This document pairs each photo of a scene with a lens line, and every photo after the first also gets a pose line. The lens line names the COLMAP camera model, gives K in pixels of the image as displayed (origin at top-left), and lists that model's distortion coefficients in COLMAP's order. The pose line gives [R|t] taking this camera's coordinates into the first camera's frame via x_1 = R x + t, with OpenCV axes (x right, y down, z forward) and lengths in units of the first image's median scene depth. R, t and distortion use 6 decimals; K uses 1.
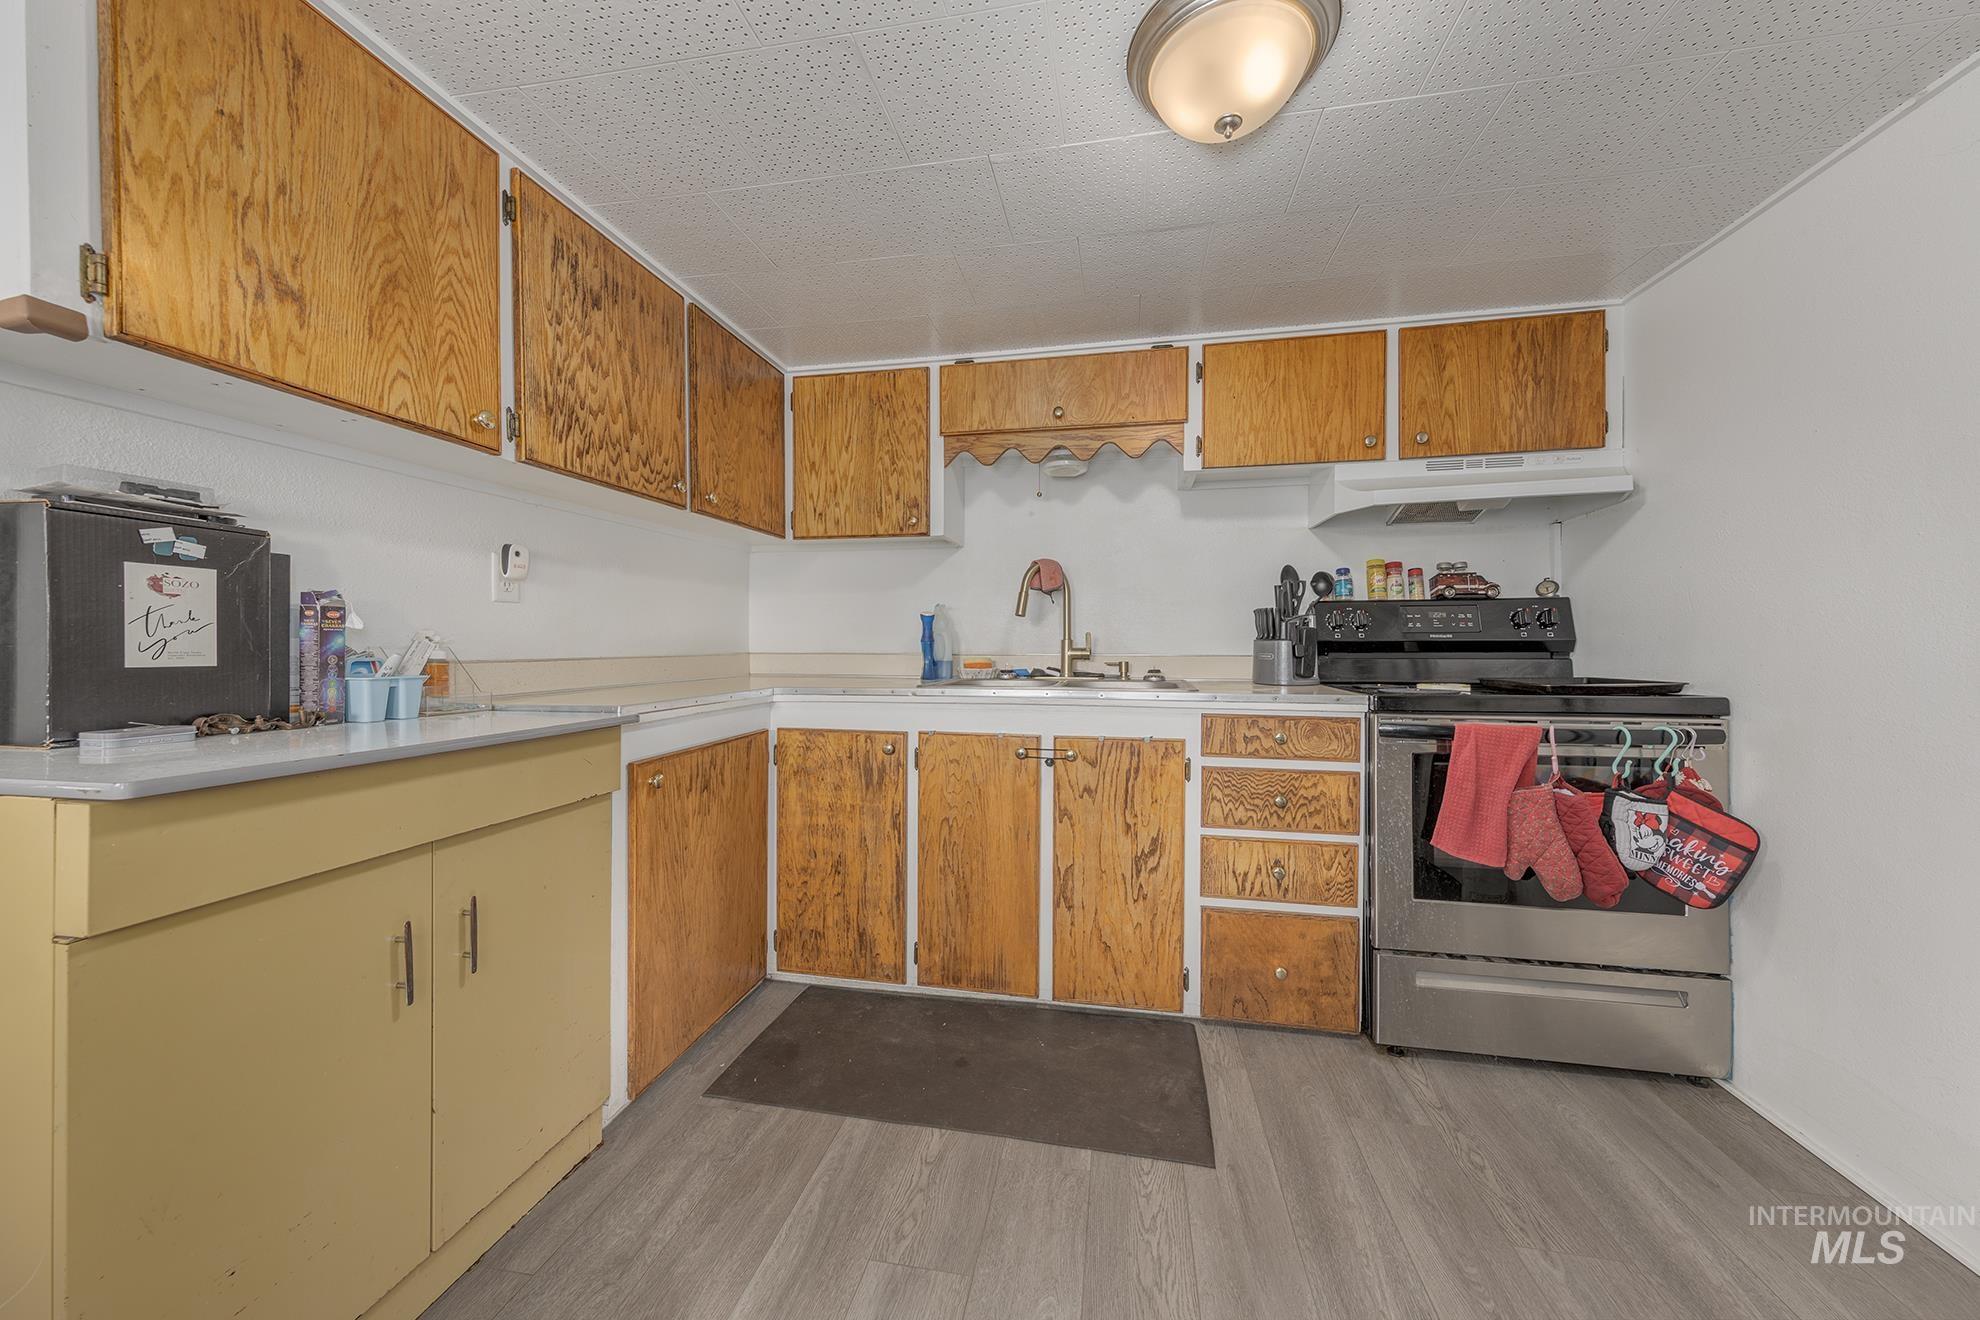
lens RADIAL K [[693.1, 0, 990.0], [0, 693.1, 660.0], [0, 0, 1]] dist [0.007458, -0.000142]
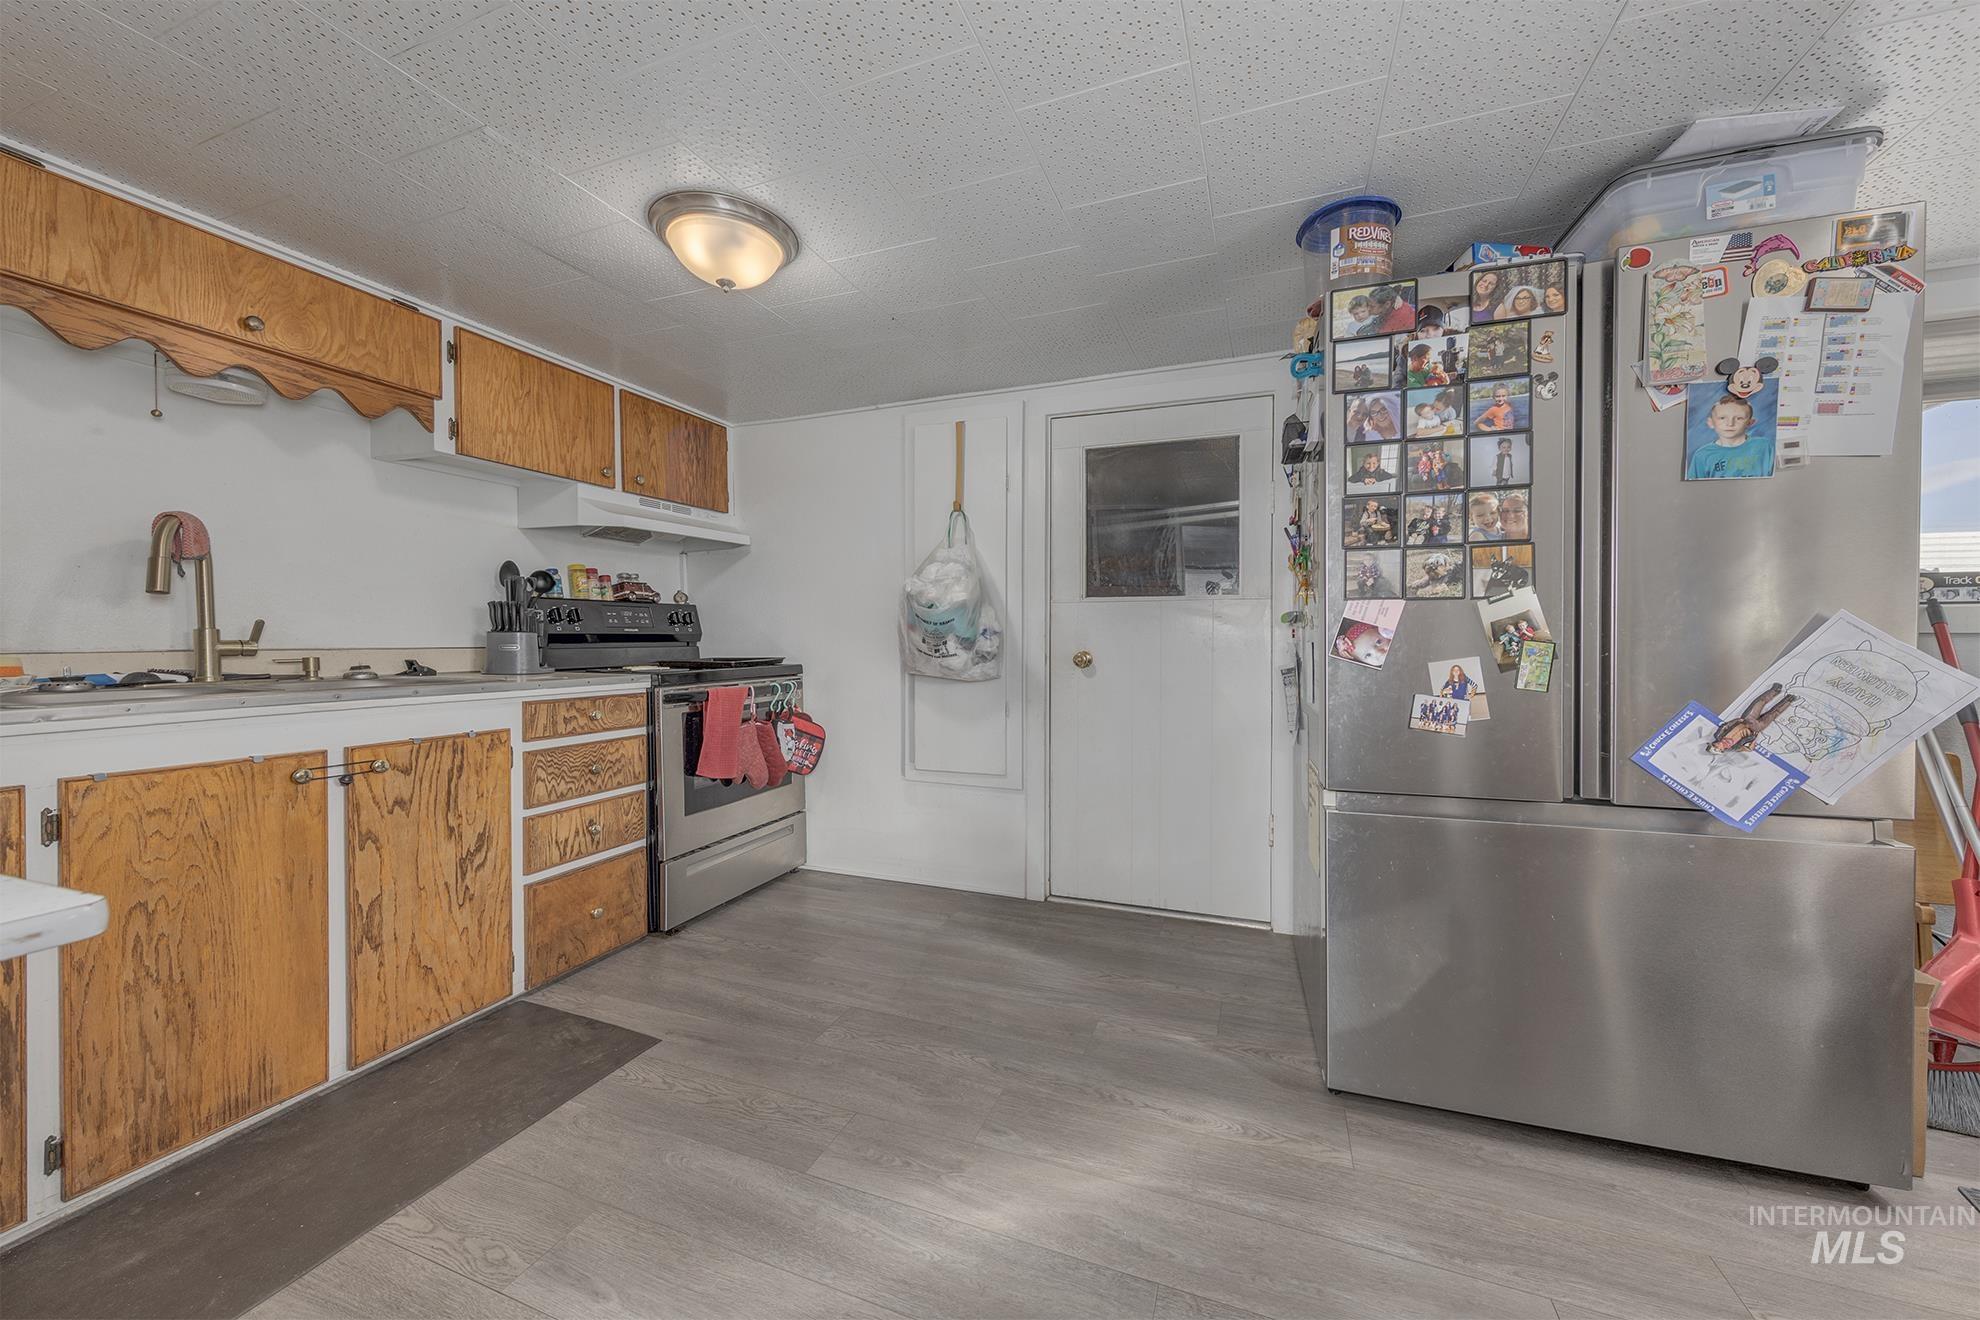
lens RADIAL K [[693.1, 0, 990.0], [0, 693.1, 660.0], [0, 0, 1]] dist [0.007458, -0.000142]
pose [[0.200731, -0.031960, 0.979125, -0.564395], [0.021904, 0.999364, 0.028130, -0.000019], [-0.979402, 0.015800, 0.201303, 0.092791]]
